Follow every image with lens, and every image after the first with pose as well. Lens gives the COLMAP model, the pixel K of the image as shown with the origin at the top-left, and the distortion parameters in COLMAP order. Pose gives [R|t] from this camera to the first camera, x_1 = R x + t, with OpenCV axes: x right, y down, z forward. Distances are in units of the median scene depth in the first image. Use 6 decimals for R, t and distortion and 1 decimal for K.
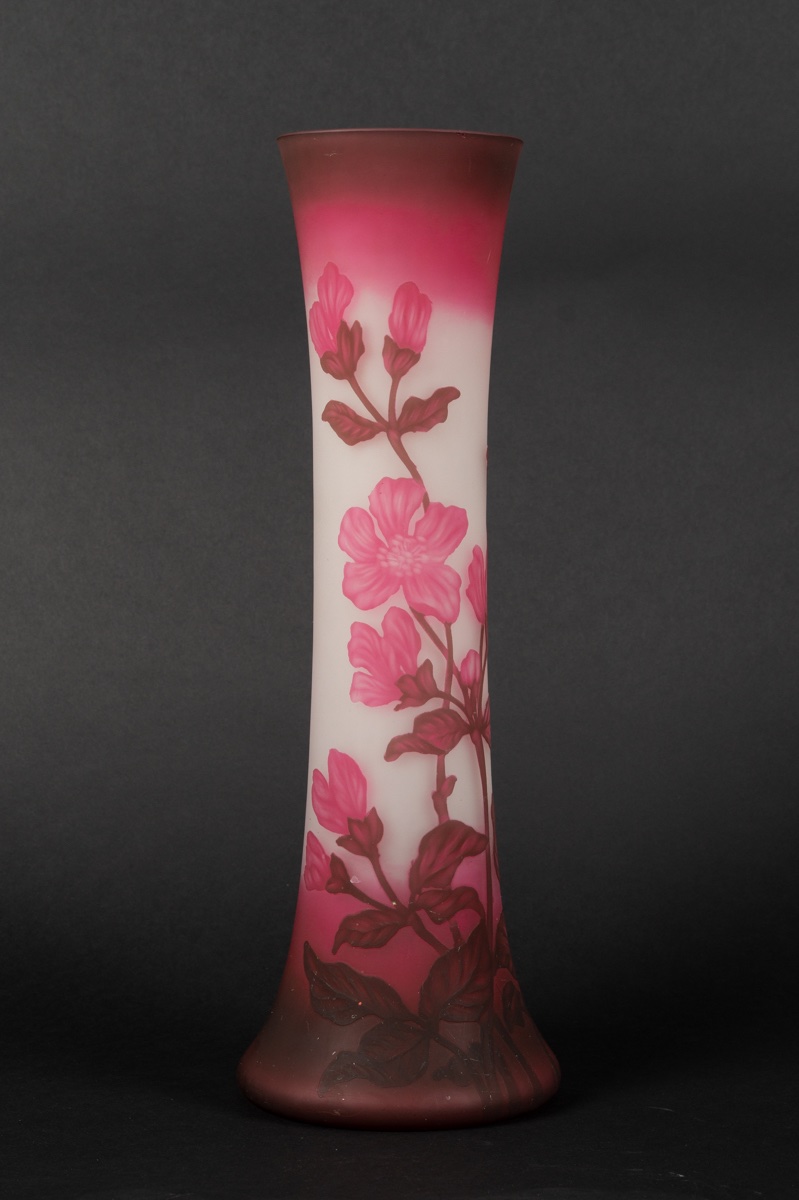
lens RADIAL K [[3024.6, 0, 410.8], [0, 3024.6, 593.8], [0, 0, 1]] dist [0.019728, 0.000000]
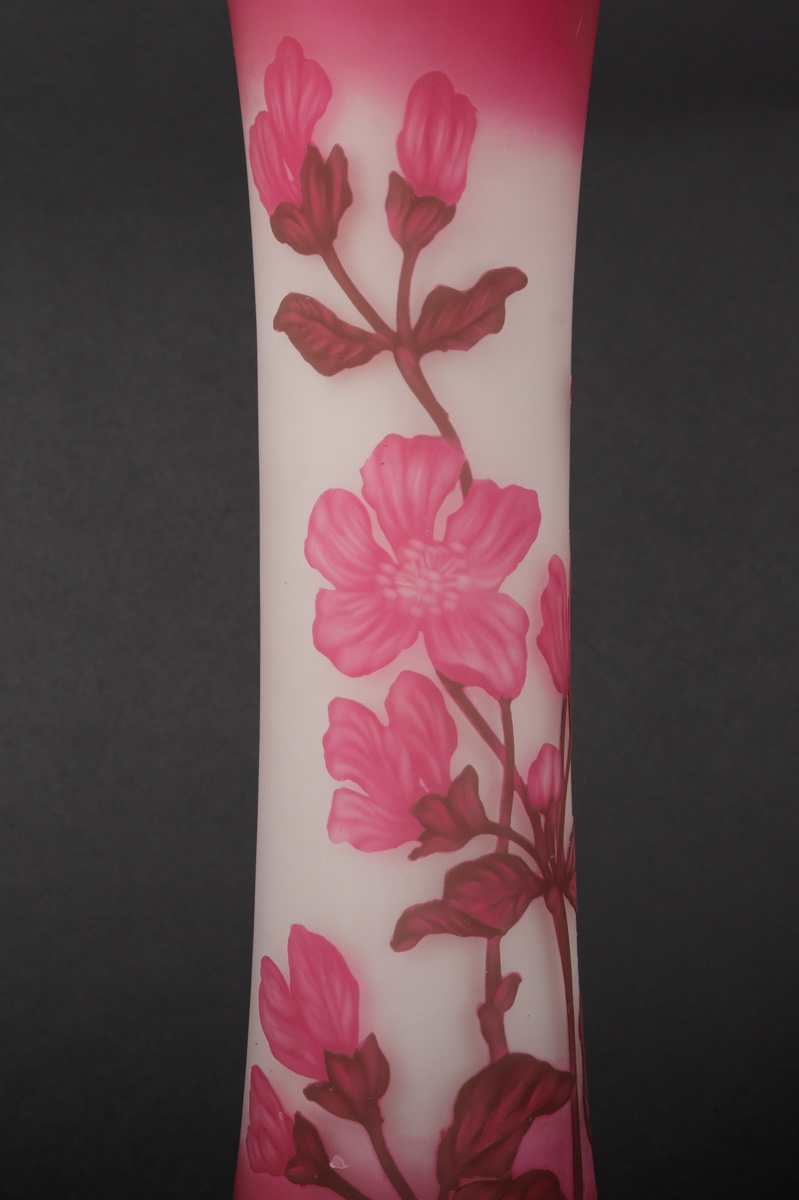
lens RADIAL K [[3024.6, 0, 398.6], [0, 3024.6, 602.4], [0, 0, 1]] dist [0.019728, 0.000000]
pose [[0.999901, -0.004702, 0.013275, -0.014325], [0.004273, 0.999472, 0.032206, -0.025581], [-0.013419, -0.032146, 0.999393, 0.450743]]
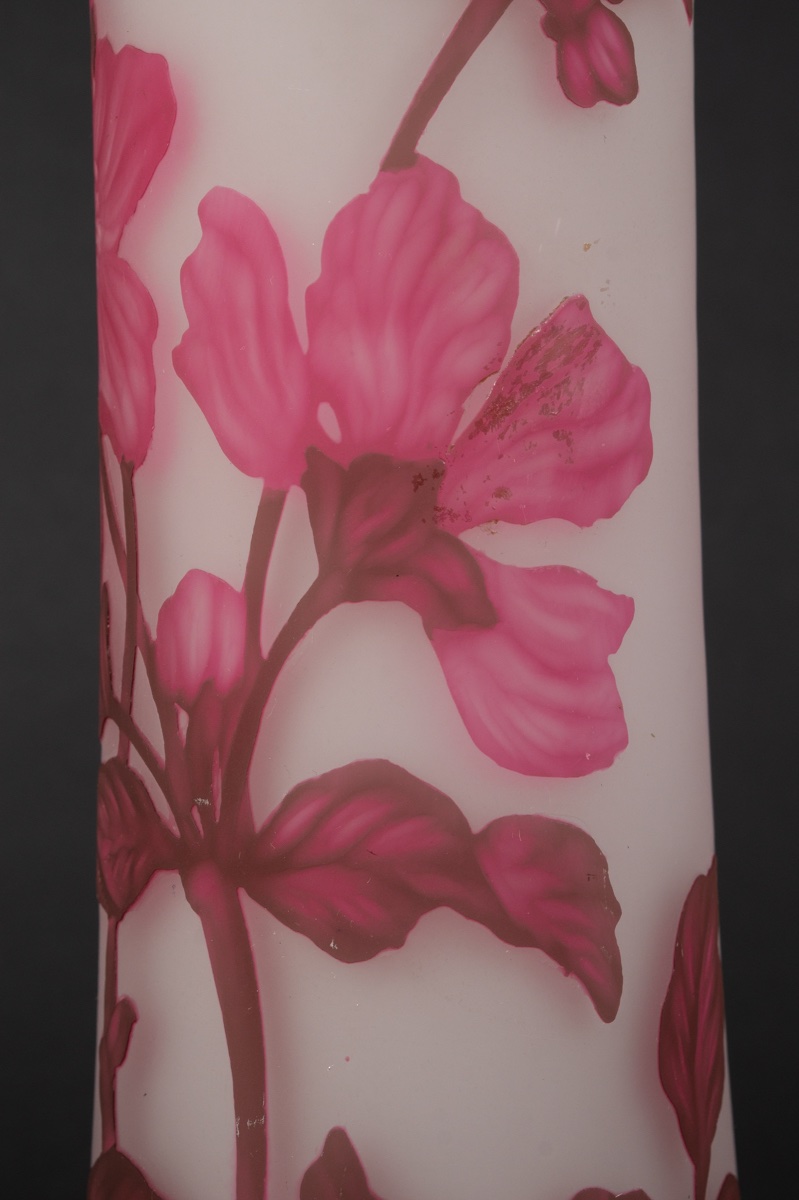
lens RADIAL K [[3024.6, 0, 401.6], [0, 3024.6, 599.6], [0, 0, 1]] dist [0.019728, 0.000000]
pose [[-0.060155, 0.074183, -0.995429, 0.295378], [-0.070668, 0.994416, 0.078378, -0.001851], [0.995684, 0.075060, -0.054577, 1.041134]]
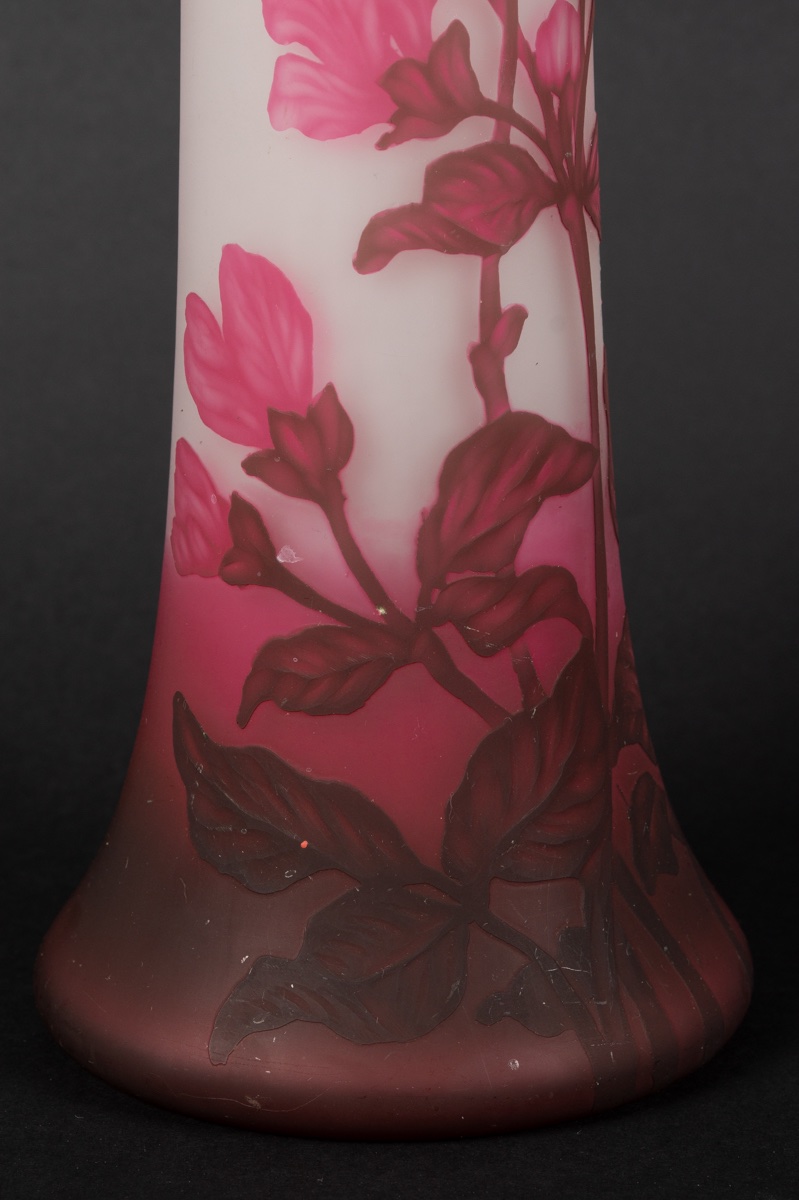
lens RADIAL K [[3024.6, 0, 400.8], [0, 3024.6, 606.0], [0, 0, 1]] dist [0.019728, 0.000000]
pose [[0.999898, -0.011490, 0.008446, -0.006347], [0.010001, 0.987234, 0.158959, 0.034535], [-0.010165, -0.158859, 0.987249, 0.581894]]
